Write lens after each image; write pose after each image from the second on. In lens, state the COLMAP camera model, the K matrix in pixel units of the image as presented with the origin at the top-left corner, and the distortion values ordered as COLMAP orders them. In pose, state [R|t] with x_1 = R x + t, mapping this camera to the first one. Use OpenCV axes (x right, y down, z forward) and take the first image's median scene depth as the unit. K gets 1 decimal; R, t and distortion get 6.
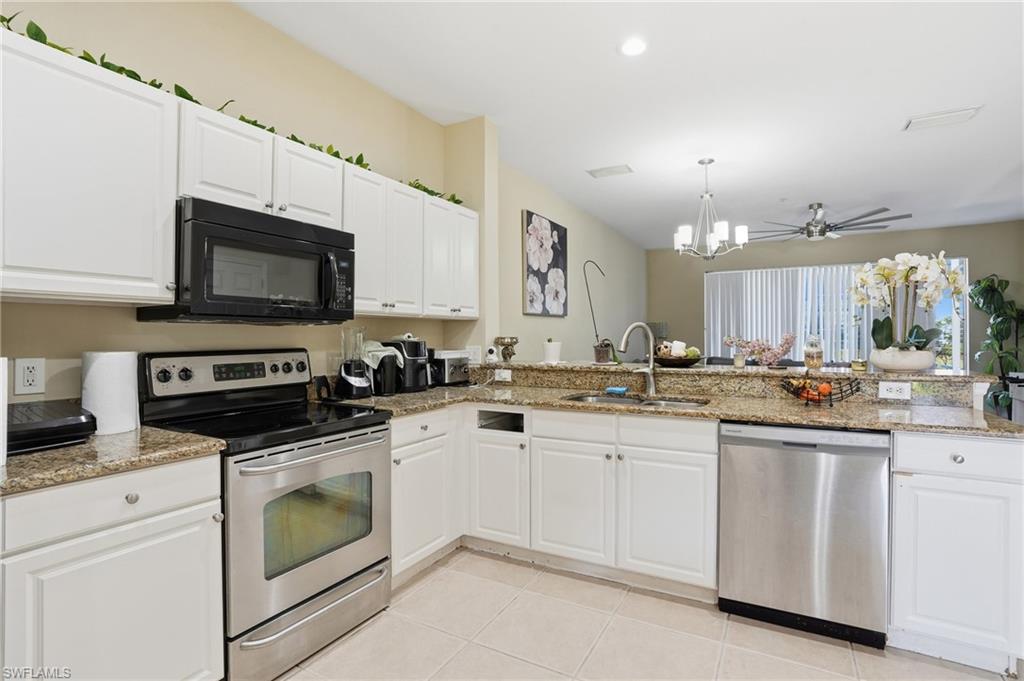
lens RADIAL K [[490.9, 0, 513.3], [0, 490.9, 335.9], [0, 0, 1]] dist [-0.078895, 0.032519]
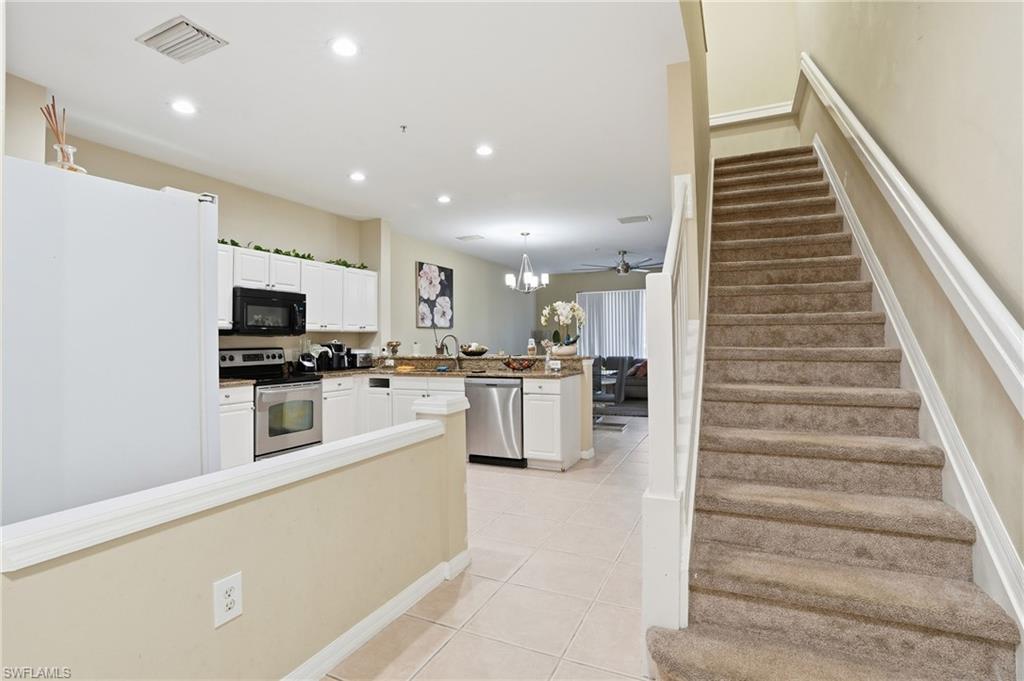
lens RADIAL K [[487.6, 0, 511.5], [0, 487.6, 331.1], [0, 0, 1]] dist [-0.077948, 0.031944]
pose [[0.997300, -0.006901, 0.073114, 0.375451], [0.008450, 0.999746, -0.020890, 0.006005], [-0.072952, 0.021451, 0.997105, -1.050050]]
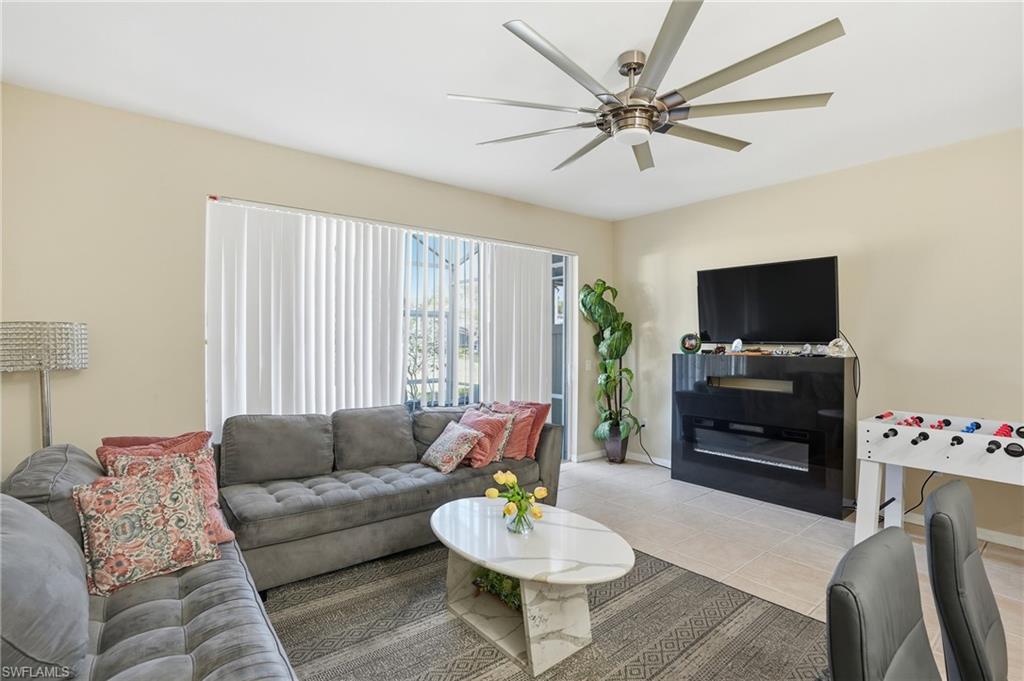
lens RADIAL K [[480.0, 0, 510.6], [0, 480.0, 337.5], [0, 0, 1]] dist [-0.073614, 0.029974]
pose [[0.374298, 0.008434, 0.927270, 0.447595], [-0.005881, 0.999960, -0.006721, -0.053341], [-0.927290, -0.002938, 0.374332, 2.039410]]
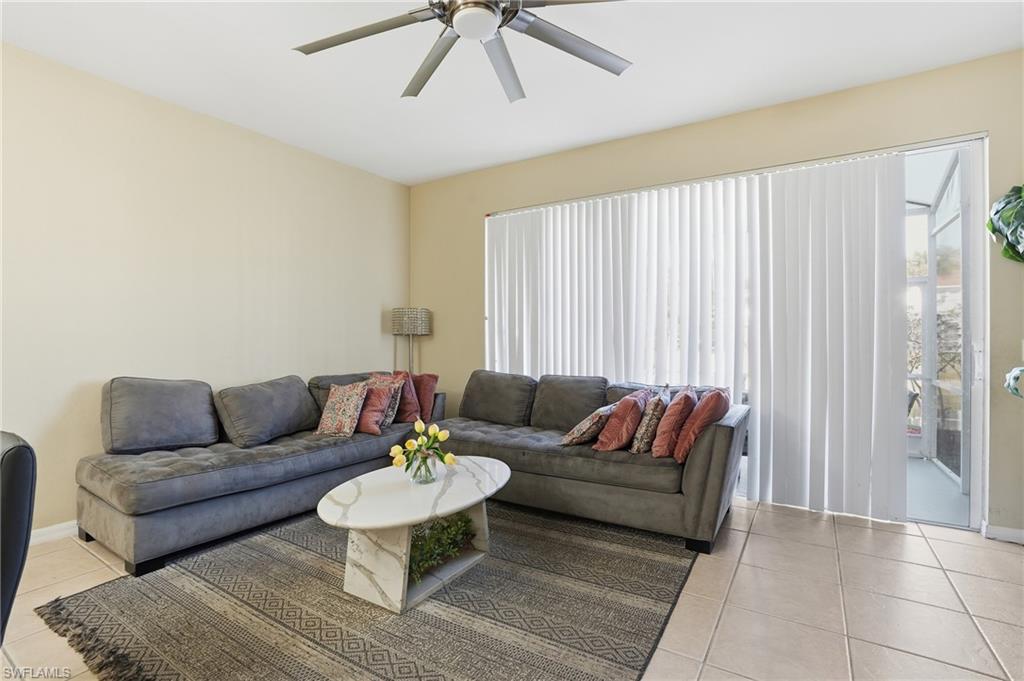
lens RADIAL K [[487.6, 0, 511.5], [0, 487.6, 331.1], [0, 0, 1]] dist [-0.077948, 0.031944]
pose [[0.998798, -0.002214, -0.048975, 1.459513], [0.001706, 0.999944, -0.010400, 0.019360], [0.048995, 0.010304, 0.998746, 1.456381]]
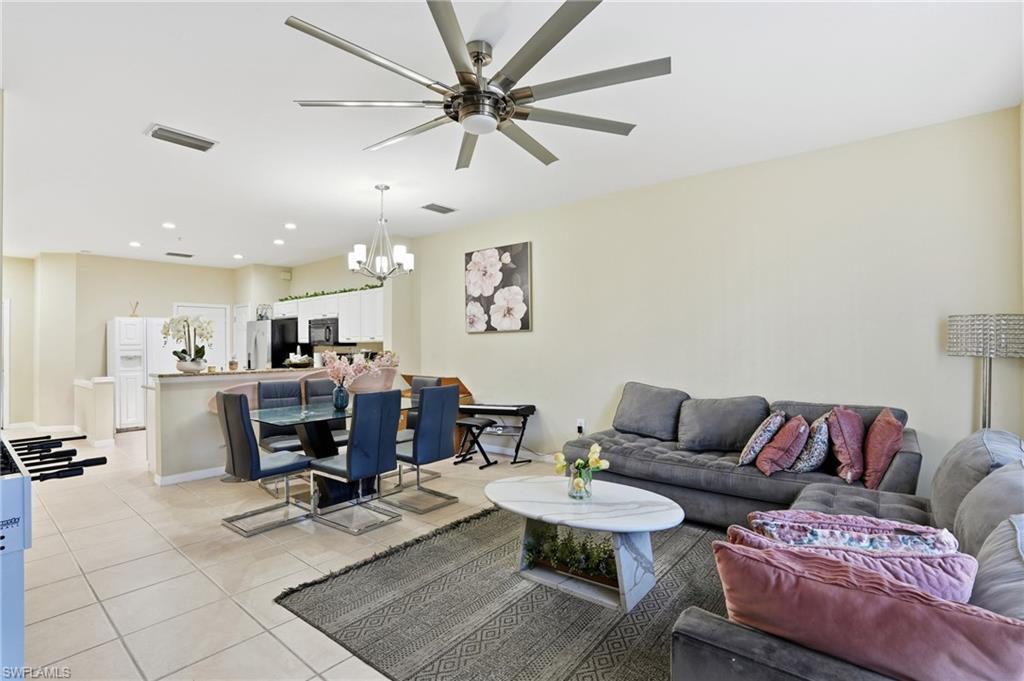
lens RADIAL K [[487.6, 0, 511.5], [0, 487.6, 331.1], [0, 0, 1]] dist [-0.077948, 0.031944]
pose [[-0.176096, -0.023864, -0.984084, 2.263267], [0.008941, 0.999626, -0.025841, -0.028256], [0.984332, -0.013349, -0.175817, 2.385788]]
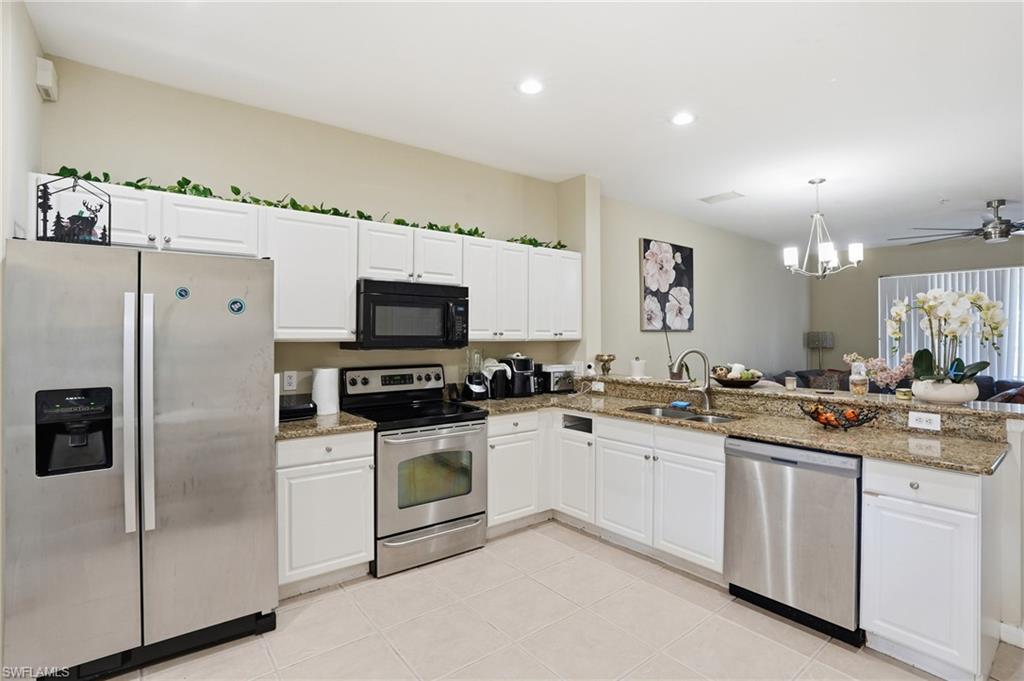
lens RADIAL K [[487.6, 0, 511.5], [0, 487.6, 331.1], [0, 0, 1]] dist [-0.077948, 0.031944]
pose [[0.924453, 0.001366, -0.381295, 0.303231], [-0.004845, 0.999955, -0.008166, -0.059266], [0.381266, 0.009396, 0.924417, -0.257201]]
